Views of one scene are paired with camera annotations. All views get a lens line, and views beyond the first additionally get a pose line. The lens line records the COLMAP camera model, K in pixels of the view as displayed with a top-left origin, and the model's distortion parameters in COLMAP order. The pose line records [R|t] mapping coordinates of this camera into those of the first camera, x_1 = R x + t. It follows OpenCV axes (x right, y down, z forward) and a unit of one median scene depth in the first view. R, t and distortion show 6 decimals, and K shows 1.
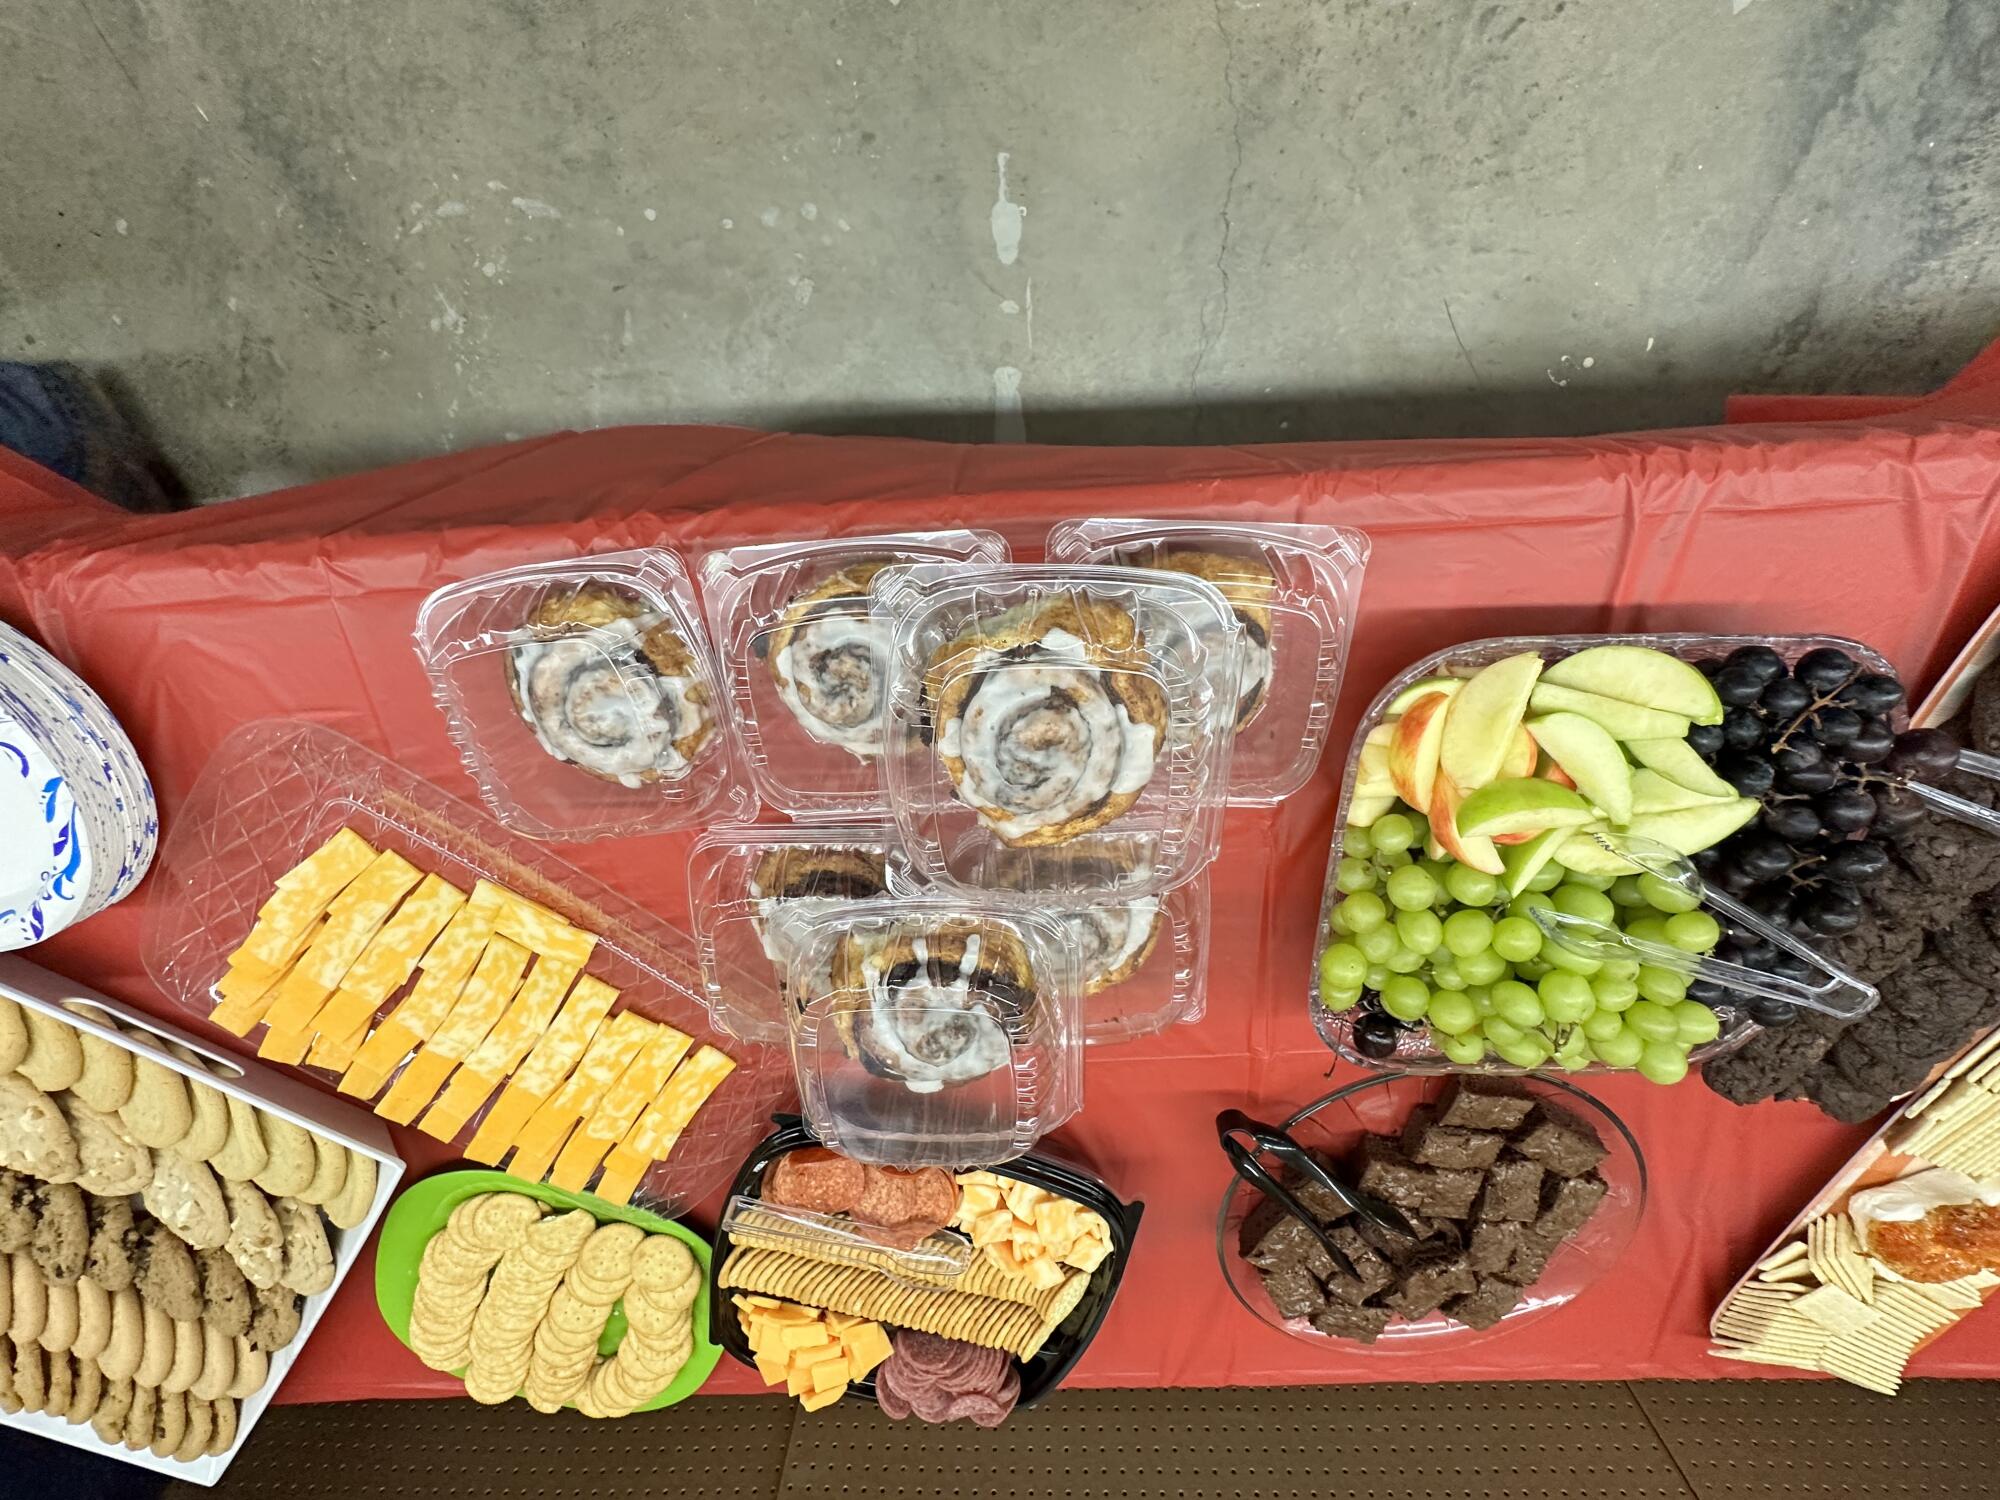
lens RADIAL K [[818.7, 0, 1006.6], [0, 818.7, 743.9], [0, 0, 1]] dist [-0.004108, 0.001414]
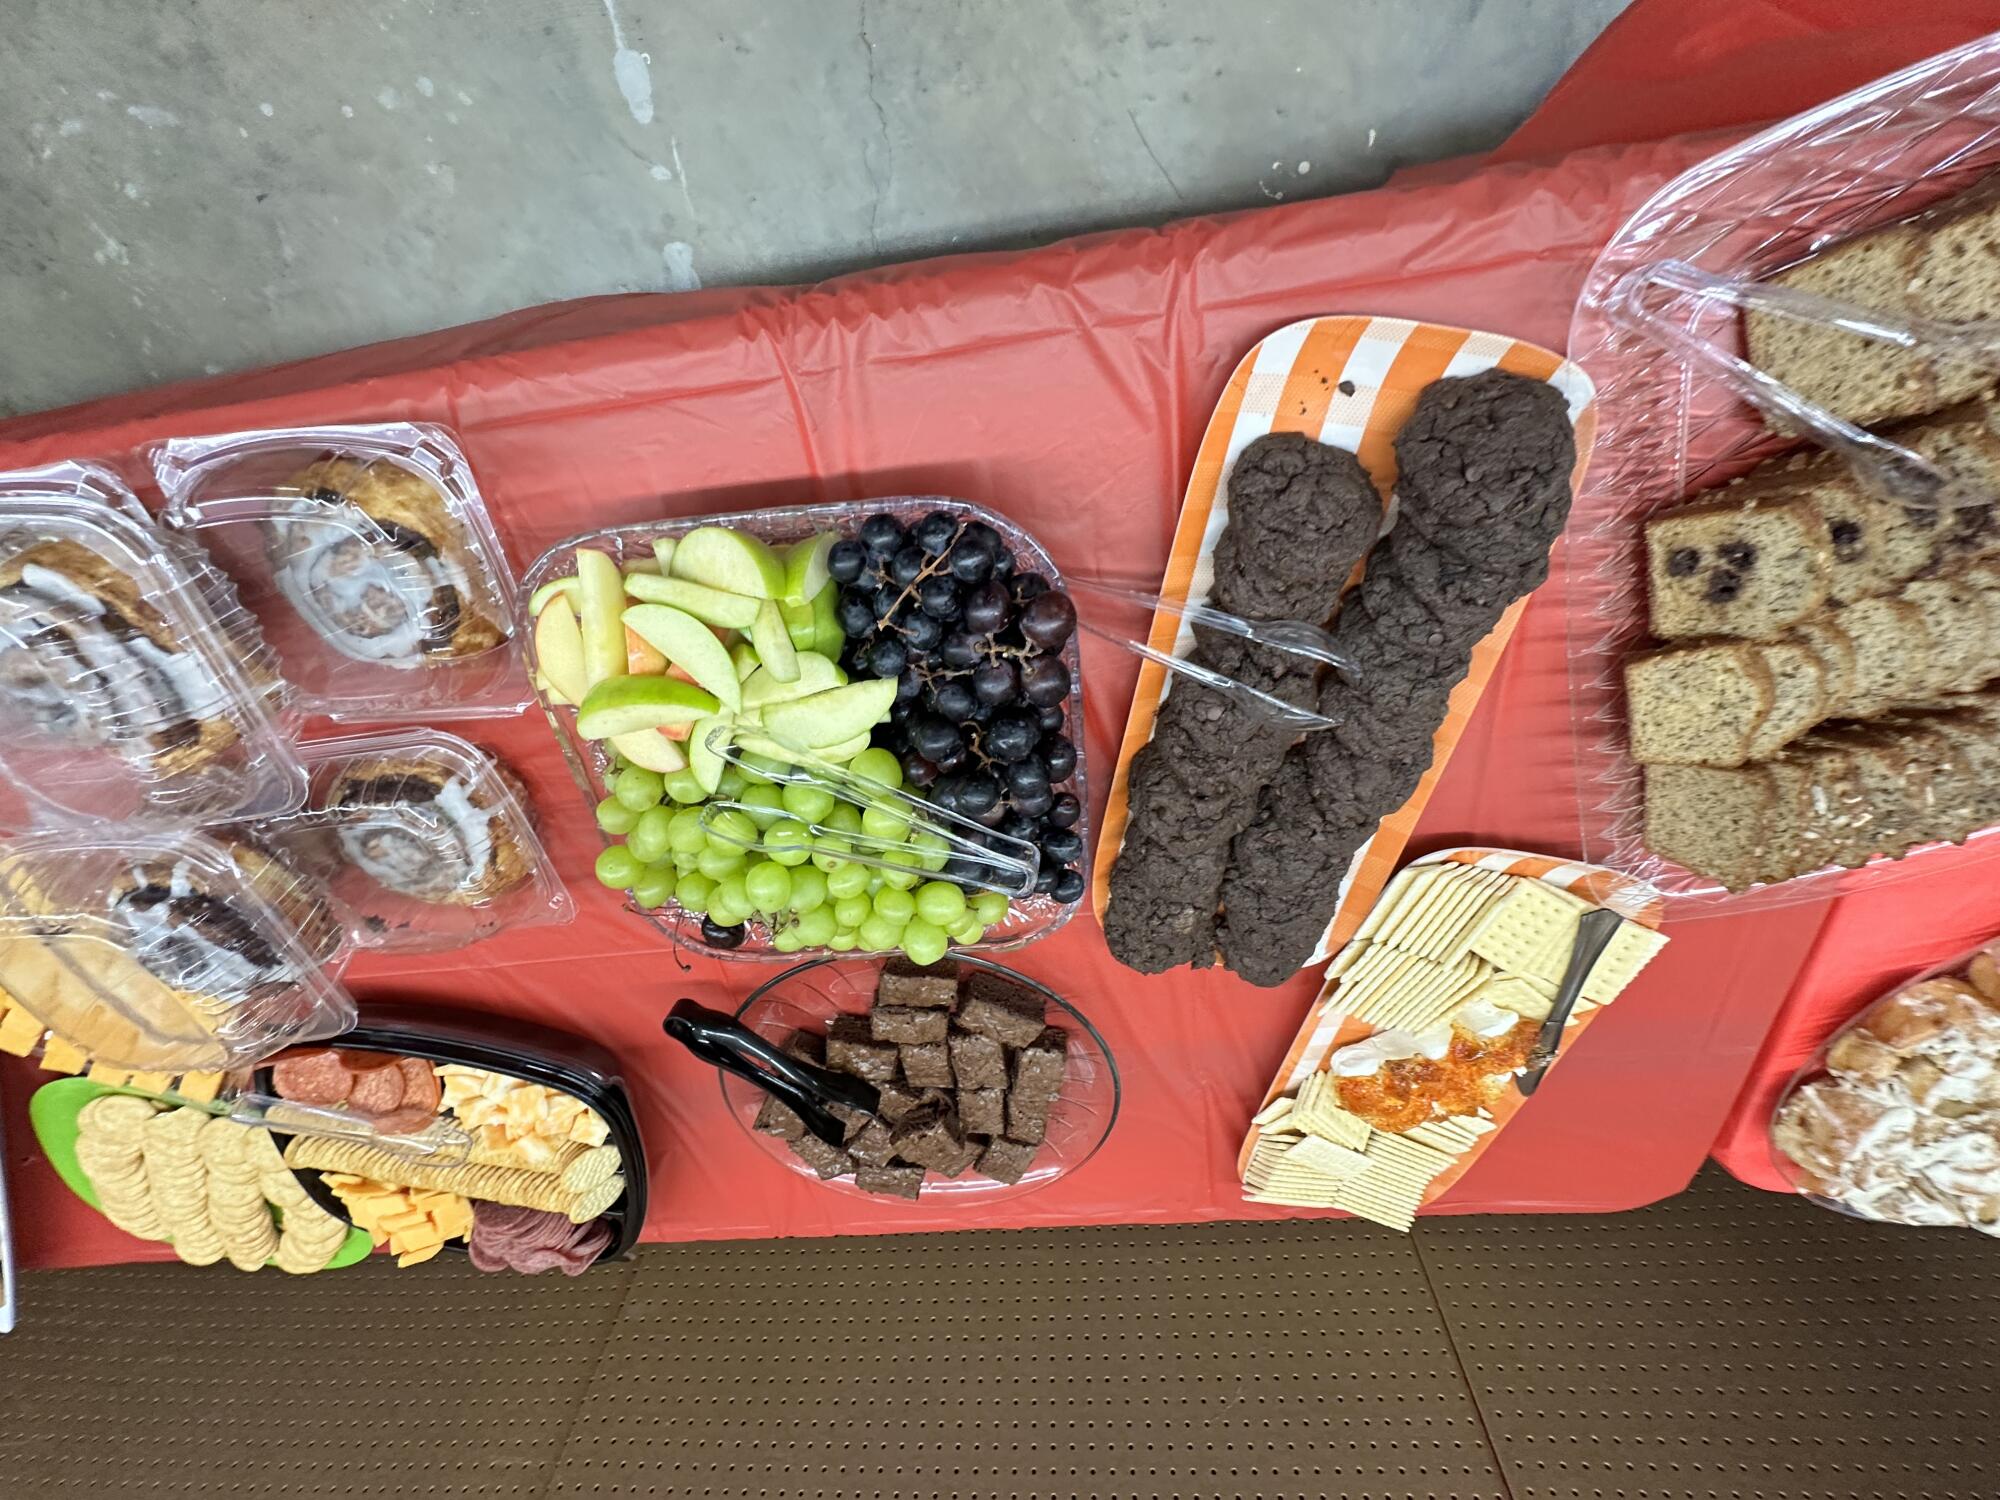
lens RADIAL K [[818.7, 0, 1003.3], [0, 818.7, 741.3], [0, 0, 1]] dist [-0.004108, 0.001414]
pose [[0.995674, -0.063948, -0.067410, 0.627947], [0.072386, 0.988705, 0.131239, 0.012904], [0.058256, -0.135550, 0.989056, 0.031855]]
